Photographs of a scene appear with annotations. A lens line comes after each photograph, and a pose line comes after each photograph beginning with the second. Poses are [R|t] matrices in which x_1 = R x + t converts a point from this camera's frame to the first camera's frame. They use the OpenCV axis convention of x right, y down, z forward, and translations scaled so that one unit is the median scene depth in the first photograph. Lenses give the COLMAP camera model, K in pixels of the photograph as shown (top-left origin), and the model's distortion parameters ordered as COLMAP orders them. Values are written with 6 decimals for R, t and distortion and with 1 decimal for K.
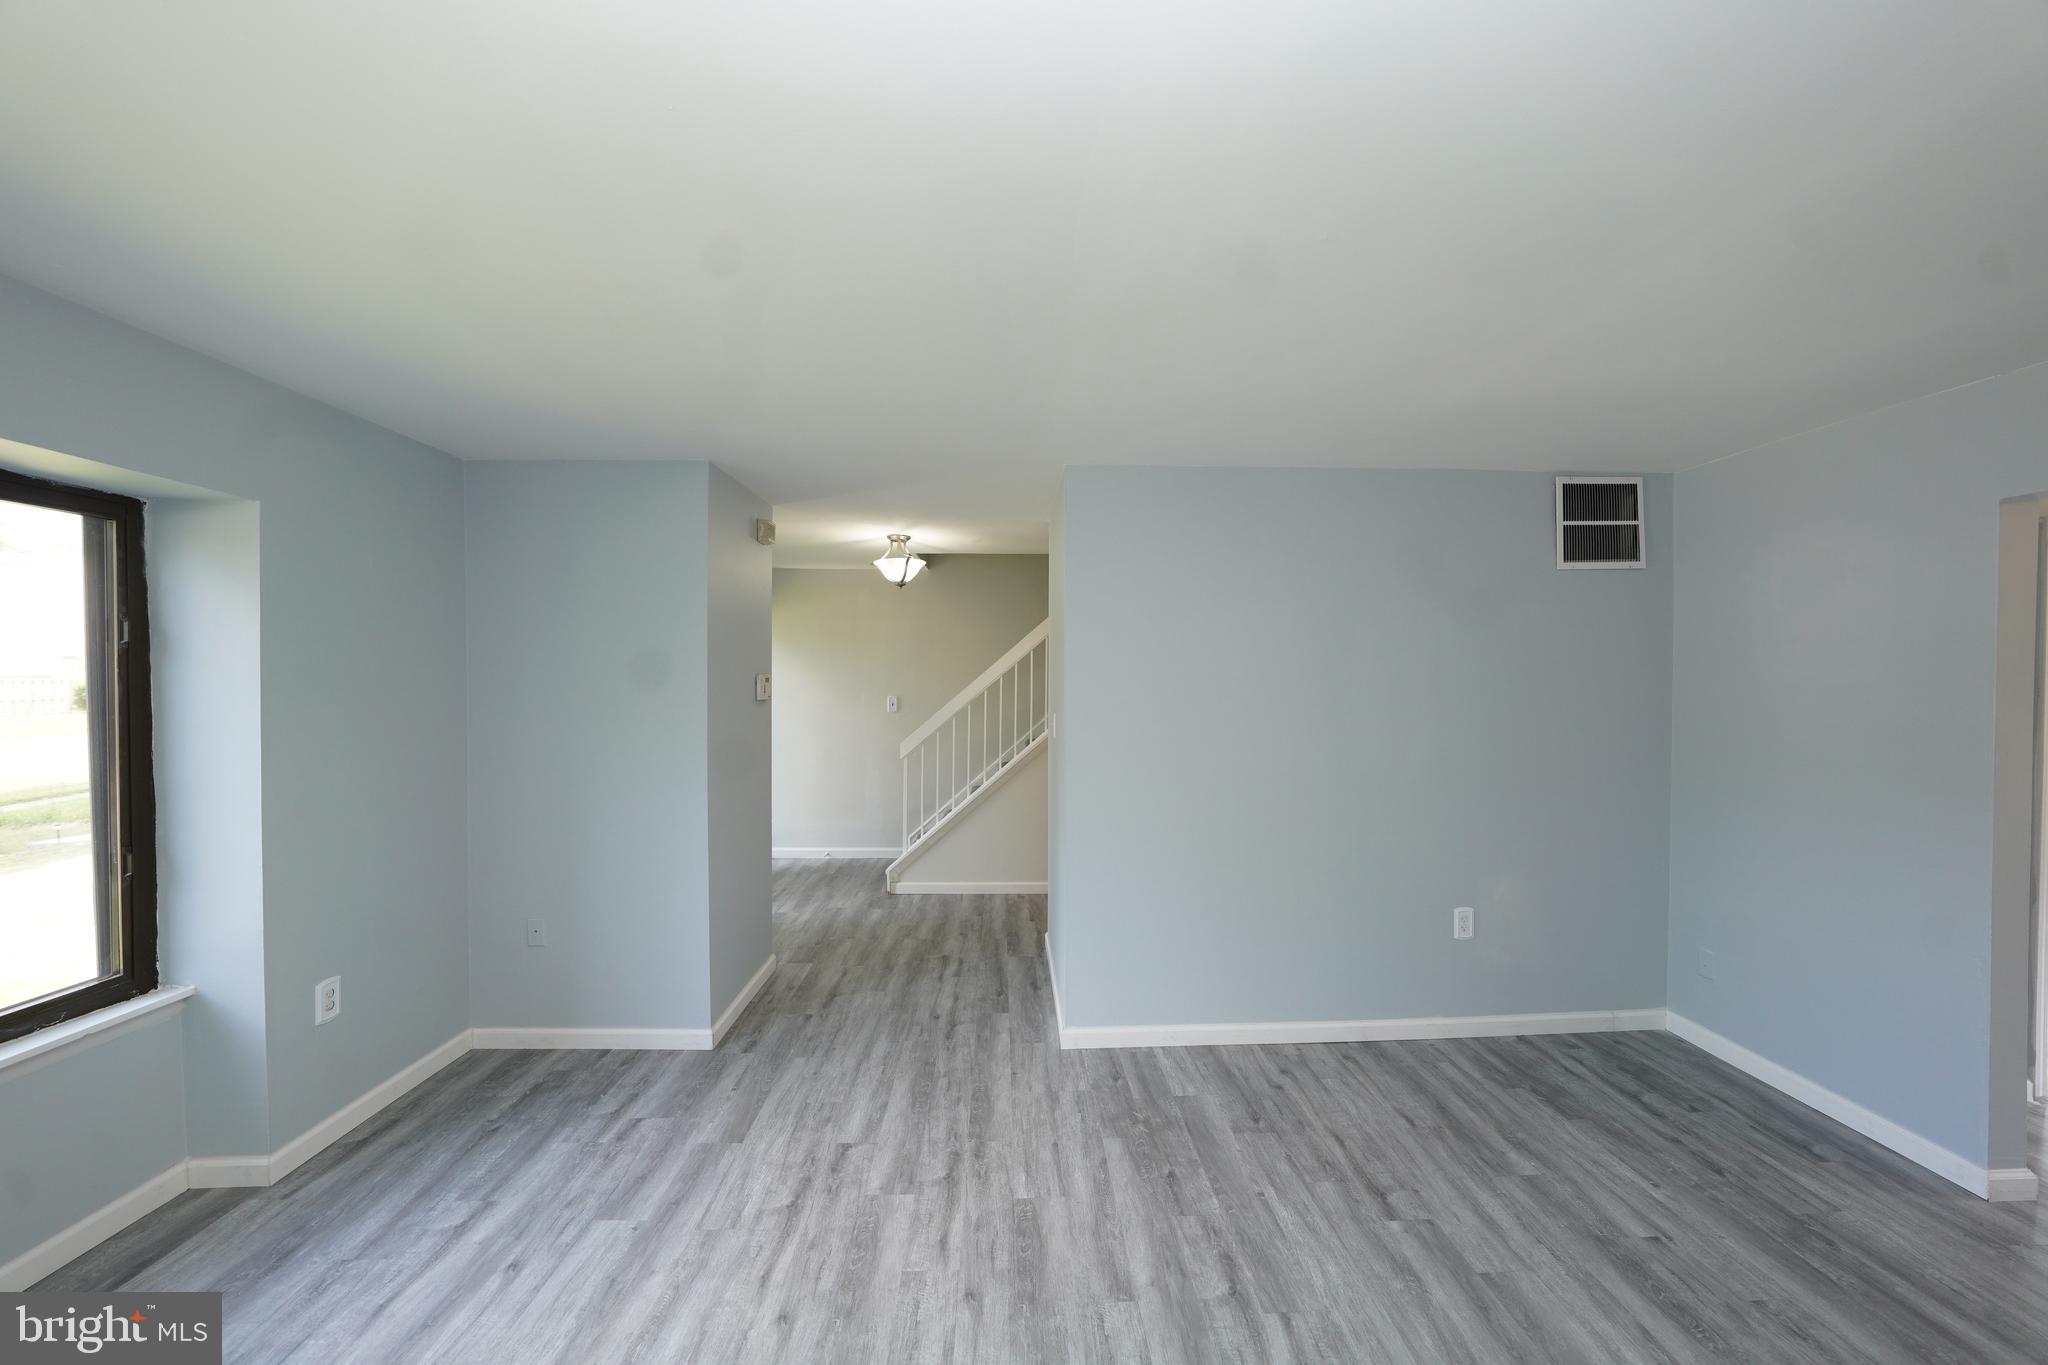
lens RADIAL K [[706.0, 0, 1042.4], [0, 706.0, 666.4], [0, 0, 1]] dist [-0.026500, 0.004823]
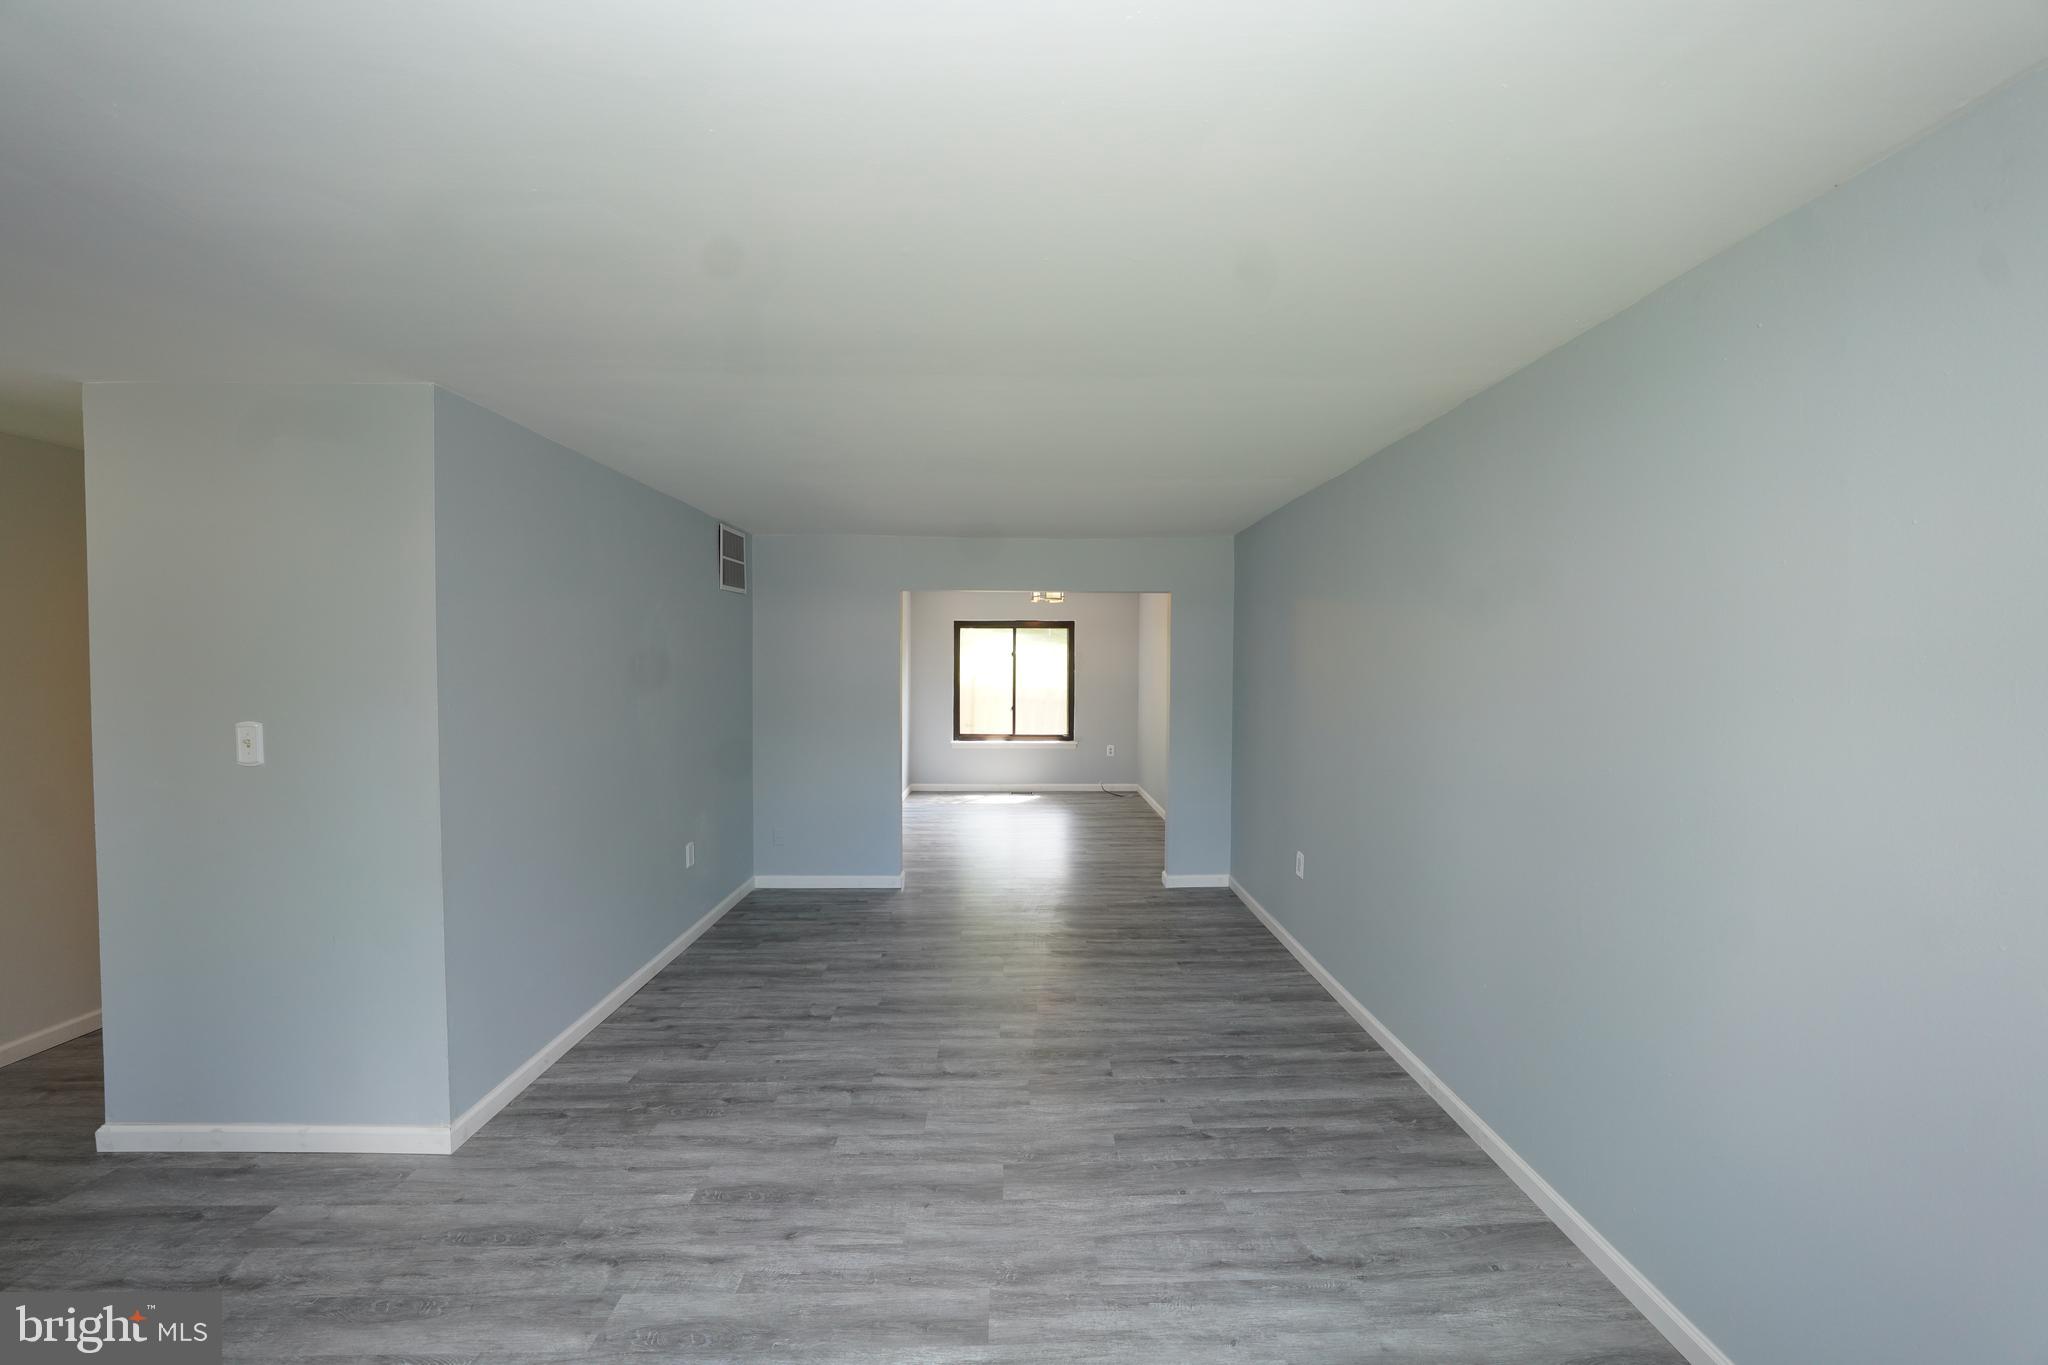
lens RADIAL K [[706.0, 0, 1017.8], [0, 706.0, 666.8], [0, 0, 1]] dist [-0.026500, 0.004823]
pose [[0.032830, -0.006654, 0.999439, -0.867285], [-0.020191, 0.999769, 0.007319, -0.004417], [-0.999257, -0.020420, 0.032688, 0.456629]]
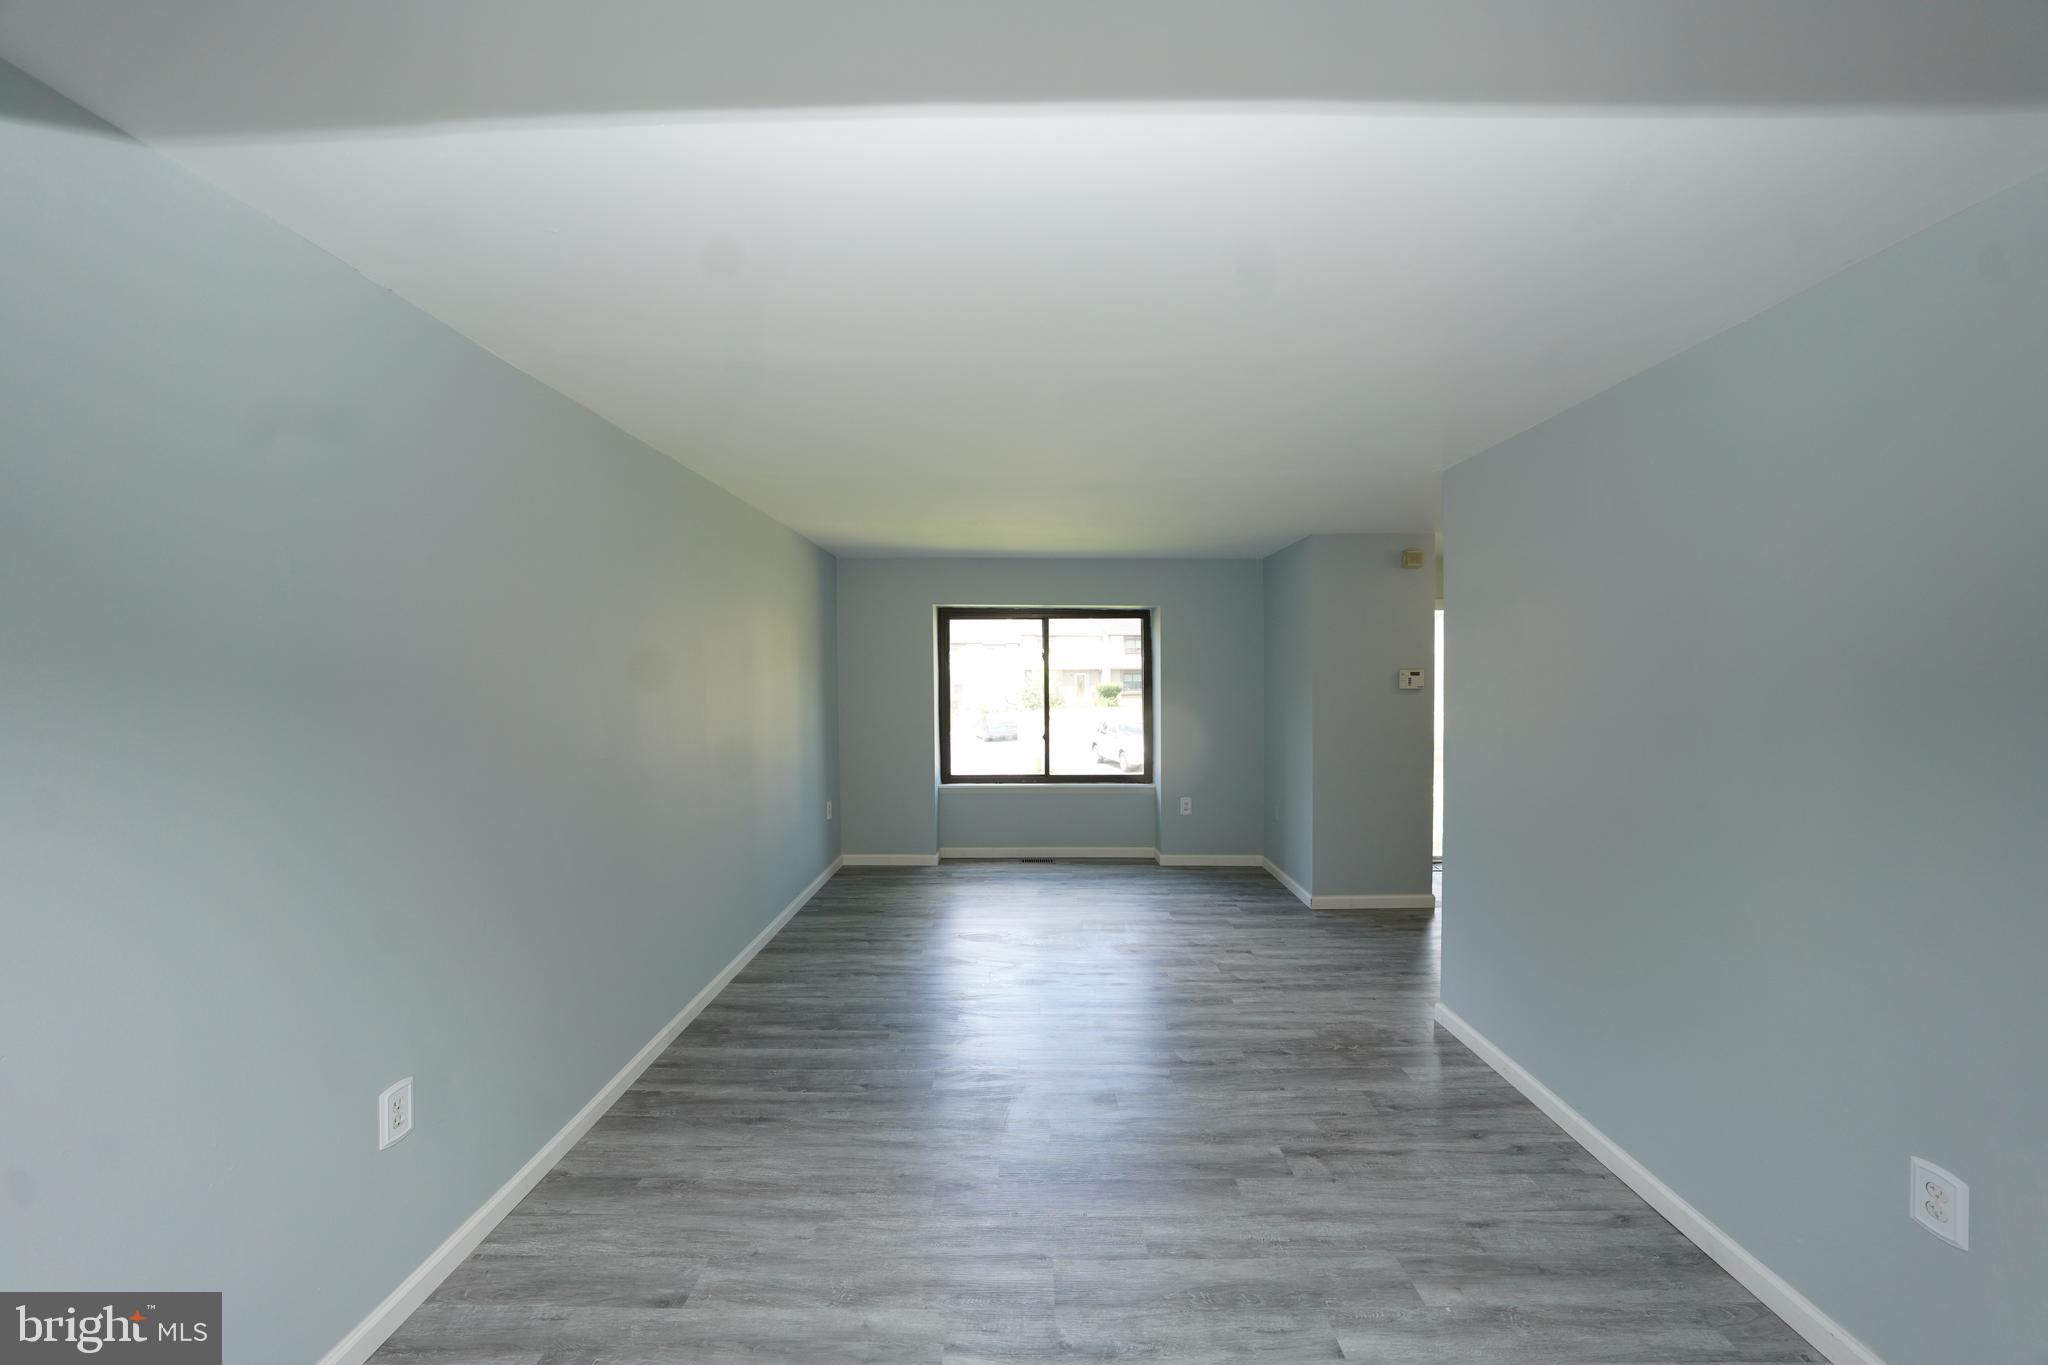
lens RADIAL K [[706.0, 0, 1019.9], [0, 706.0, 679.5], [0, 0, 1]] dist [-0.026500, 0.004823]
pose [[-0.056802, 0.010146, -0.998334, 1.388247], [0.019753, 0.999764, 0.009036, 0.007001], [0.998190, -0.019207, -0.056989, 0.543311]]
